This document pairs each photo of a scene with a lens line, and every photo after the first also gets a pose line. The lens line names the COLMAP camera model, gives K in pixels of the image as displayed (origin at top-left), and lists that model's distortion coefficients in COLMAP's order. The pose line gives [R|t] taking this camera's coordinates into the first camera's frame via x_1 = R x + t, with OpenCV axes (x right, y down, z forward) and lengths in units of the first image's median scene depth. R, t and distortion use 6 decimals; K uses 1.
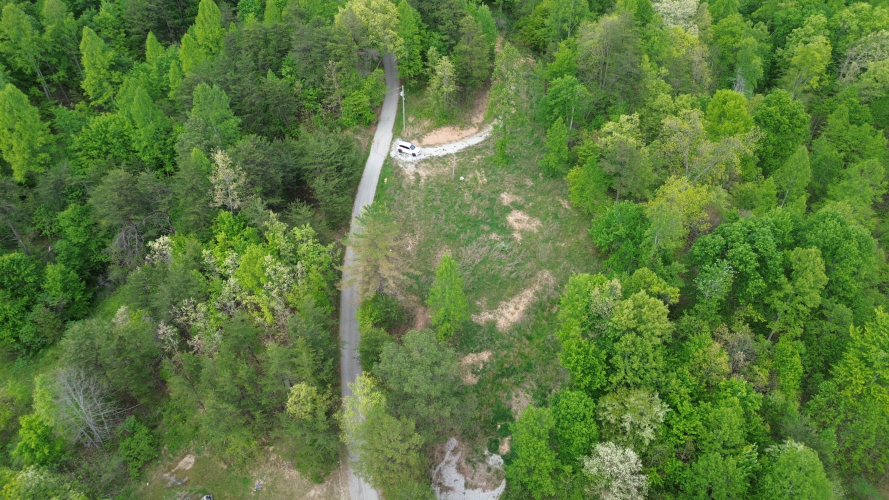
lens RADIAL K [[630.0, 0, 447.4], [0, 630.0, 249.2], [0, 0, 1]] dist [0.083533, -0.082044]
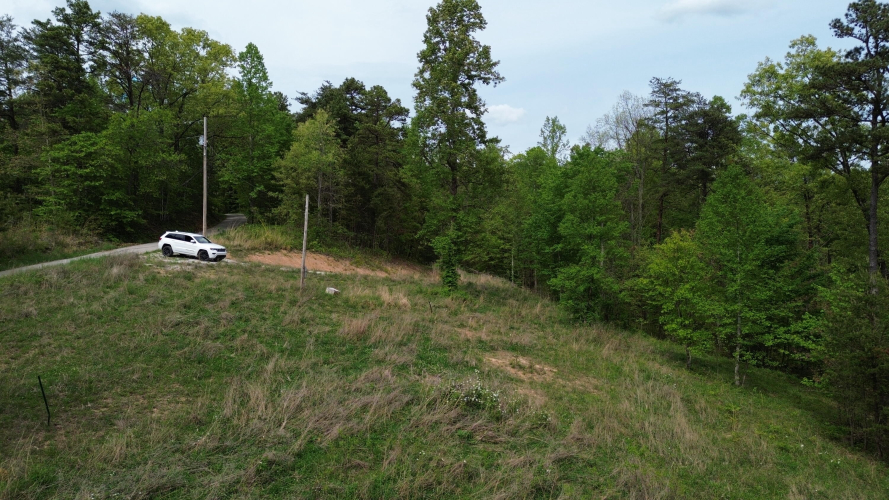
lens RADIAL K [[630.0, 0, 447.1], [0, 630.0, 249.4], [0, 0, 1]] dist [0.083533, -0.082044]
pose [[0.996424, 0.006145, 0.084266, 0.059635], [0.046707, 0.791031, -0.609991, 0.081364], [-0.070405, 0.611745, 0.787916, 0.804367]]
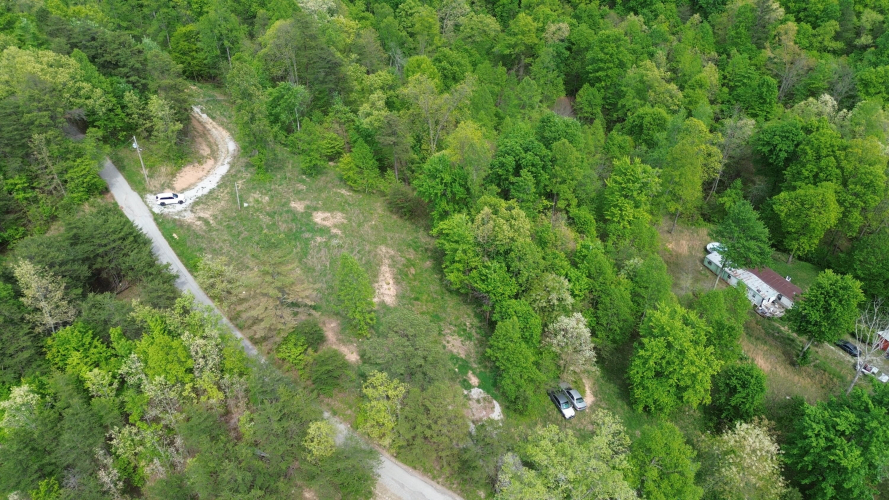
lens RADIAL K [[630.0, 0, 449.5], [0, 630.0, 248.4], [0, 0, 1]] dist [0.083533, -0.082044]
pose [[0.731698, -0.405013, 0.548254, -0.343320], [0.419137, 0.901633, 0.106688, -0.028182], [-0.537534, 0.151730, 0.829479, 0.039608]]
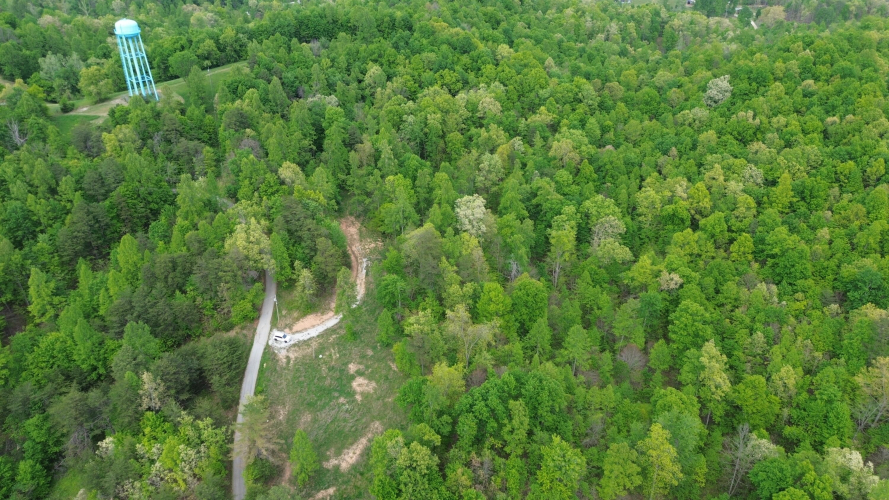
lens RADIAL K [[630.0, 0, 447.3], [0, 630.0, 246.2], [0, 0, 1]] dist [0.083533, -0.082044]
pose [[0.987645, -0.071285, 0.139555, 0.138024], [0.090535, 0.986447, -0.136843, -0.151333], [-0.127909, 0.147787, 0.980713, -0.542459]]
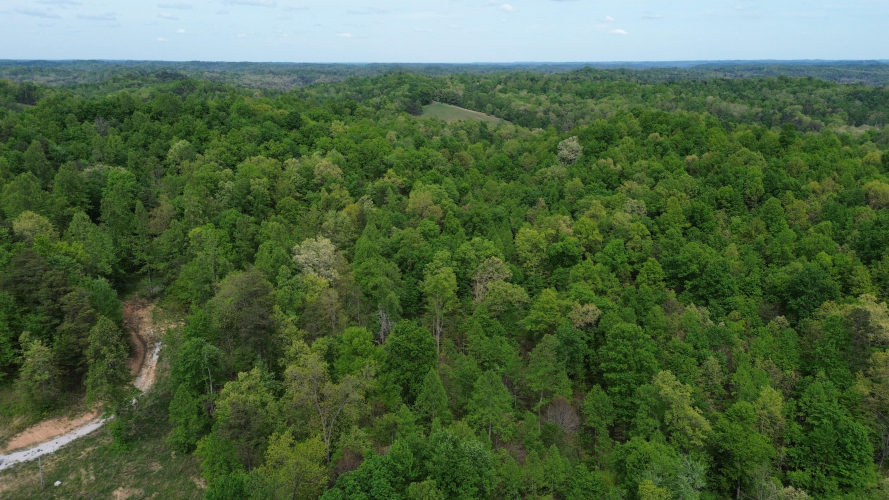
lens RADIAL K [[630.0, 0, 446.4], [0, 630.0, 246.5], [0, 0, 1]] dist [0.083533, -0.082044]
pose [[0.913187, -0.105381, 0.393681, 0.203447], [0.244536, 0.914457, -0.322445, -0.004302], [-0.326025, 0.390722, 0.860839, 0.025431]]
